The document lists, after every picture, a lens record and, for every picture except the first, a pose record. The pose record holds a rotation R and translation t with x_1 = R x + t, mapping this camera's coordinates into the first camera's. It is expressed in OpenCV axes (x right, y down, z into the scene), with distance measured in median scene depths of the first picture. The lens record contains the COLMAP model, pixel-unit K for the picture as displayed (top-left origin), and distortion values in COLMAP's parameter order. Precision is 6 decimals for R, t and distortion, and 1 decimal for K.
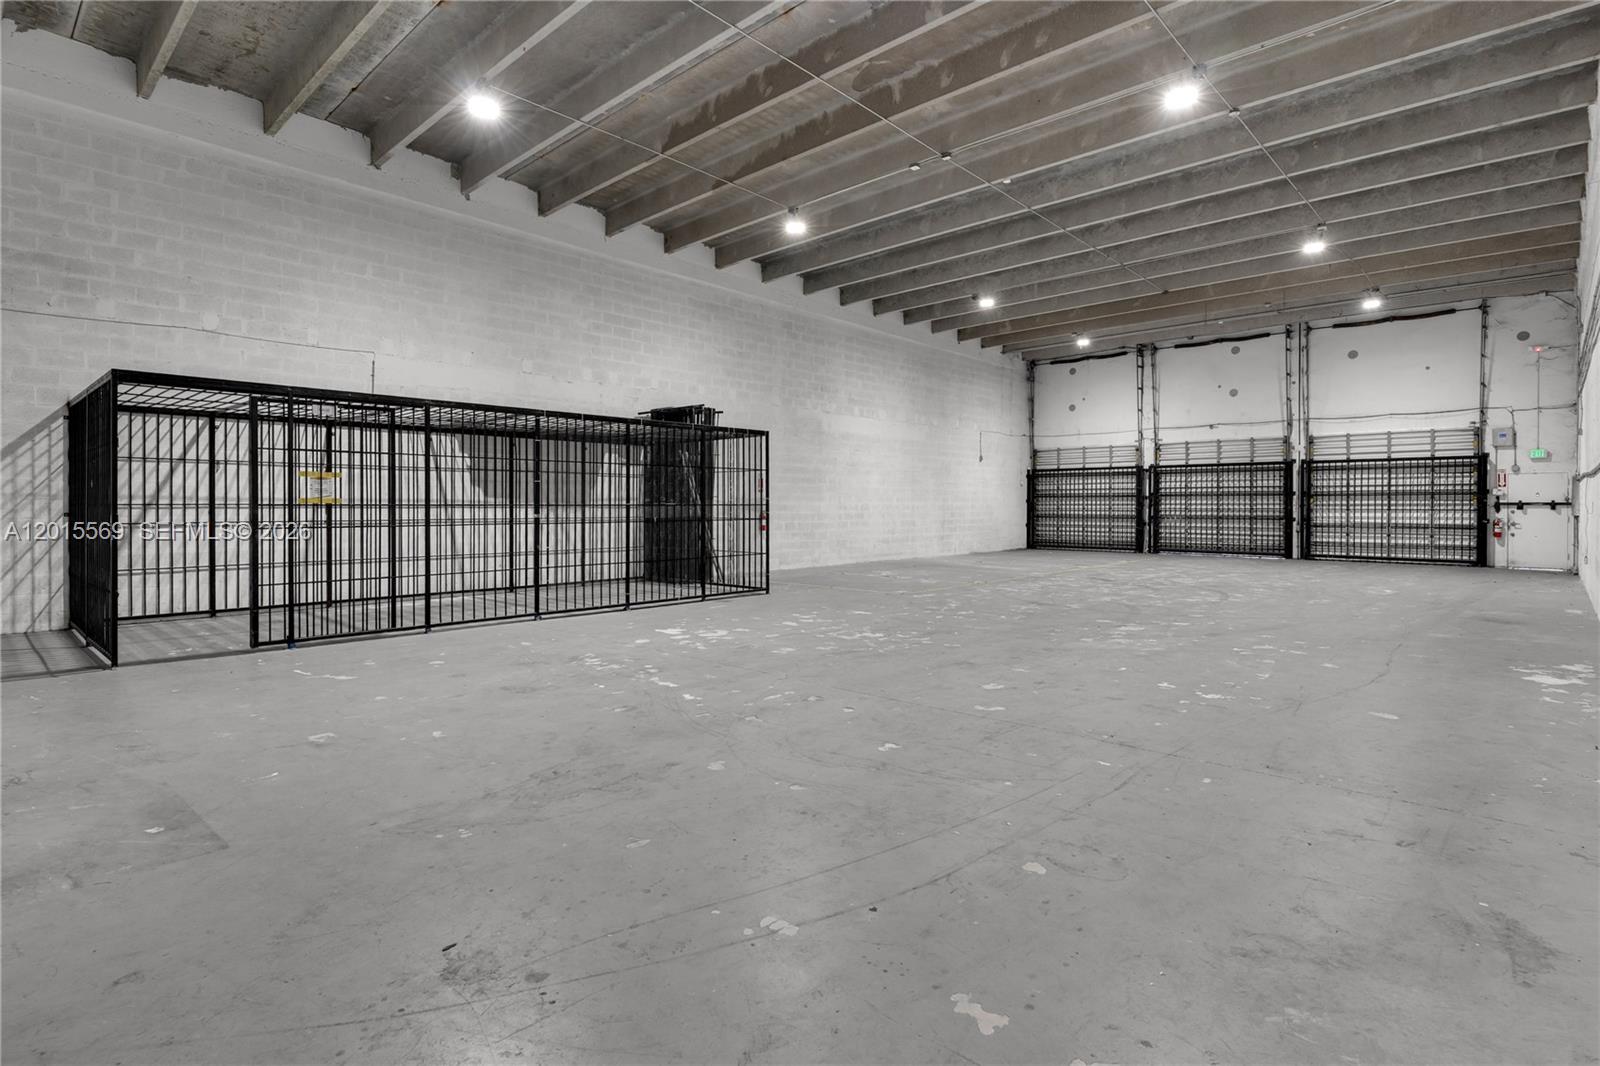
lens RADIAL K [[797.4, 0, 799.6], [0, 797.4, 516.0], [0, 0, 1]] dist [0.000620, 0.000738]
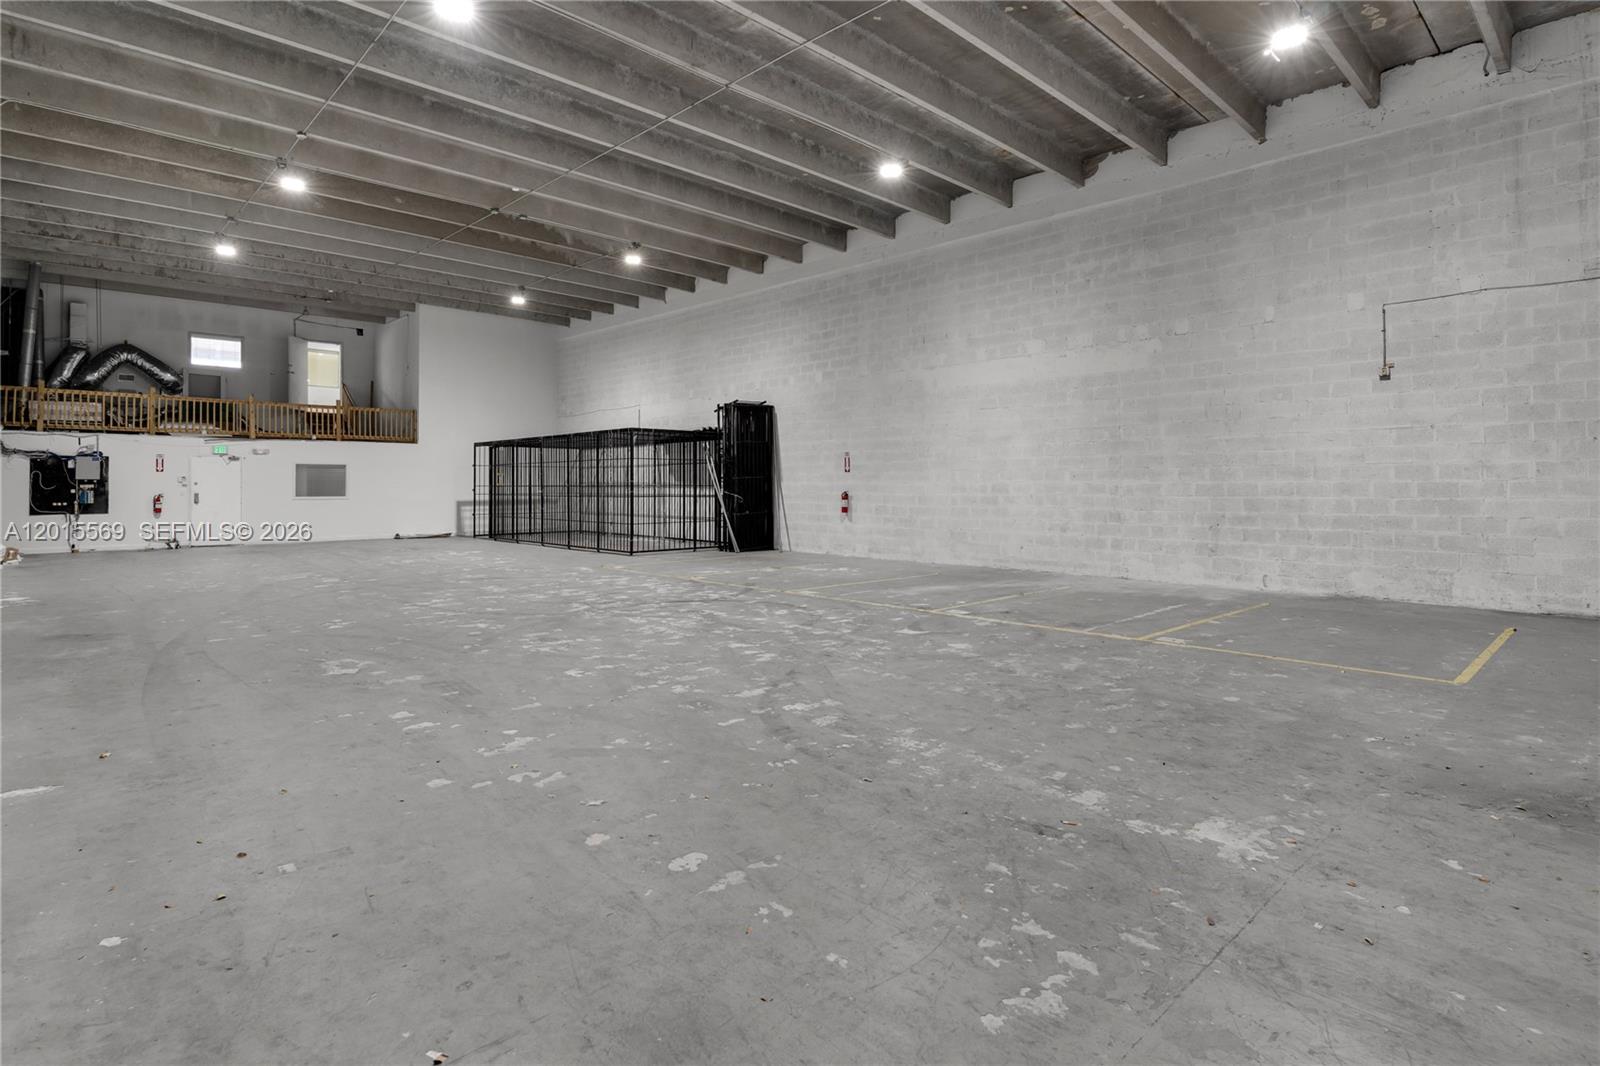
lens RADIAL K [[797.4, 0, 836.5], [0, 797.4, 478.9], [0, 0, 1]] dist [0.000620, 0.000738]
pose [[-0.028826, -0.007203, -0.999559, 0.793364], [-0.012323, 0.999901, -0.006850, -0.012999], [0.999508, 0.012120, -0.028911, 0.896388]]
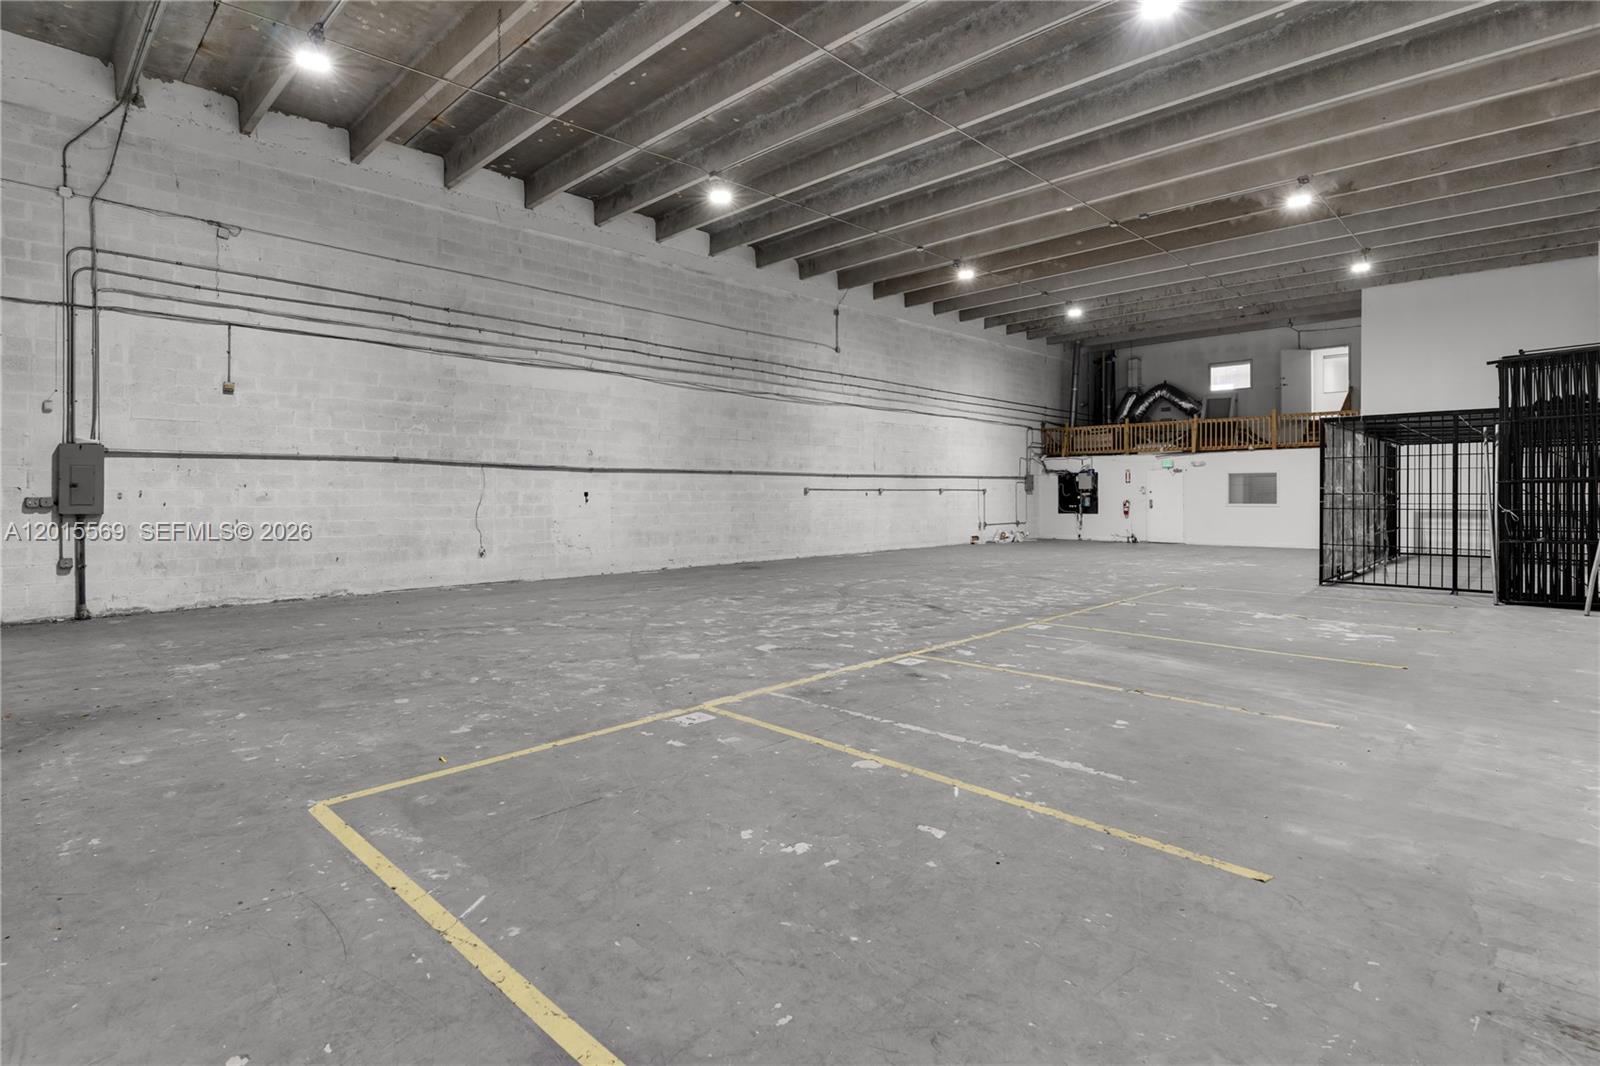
lens RADIAL K [[797.4, 0, 791.7], [0, 797.4, 489.5], [0, 0, 1]] dist [0.000620, 0.000738]
pose [[-0.999970, 0.001238, 0.007615, 0.387404], [0.001304, 0.999962, 0.008589, -0.019078], [-0.007604, 0.008599, -0.999934, 1.287022]]
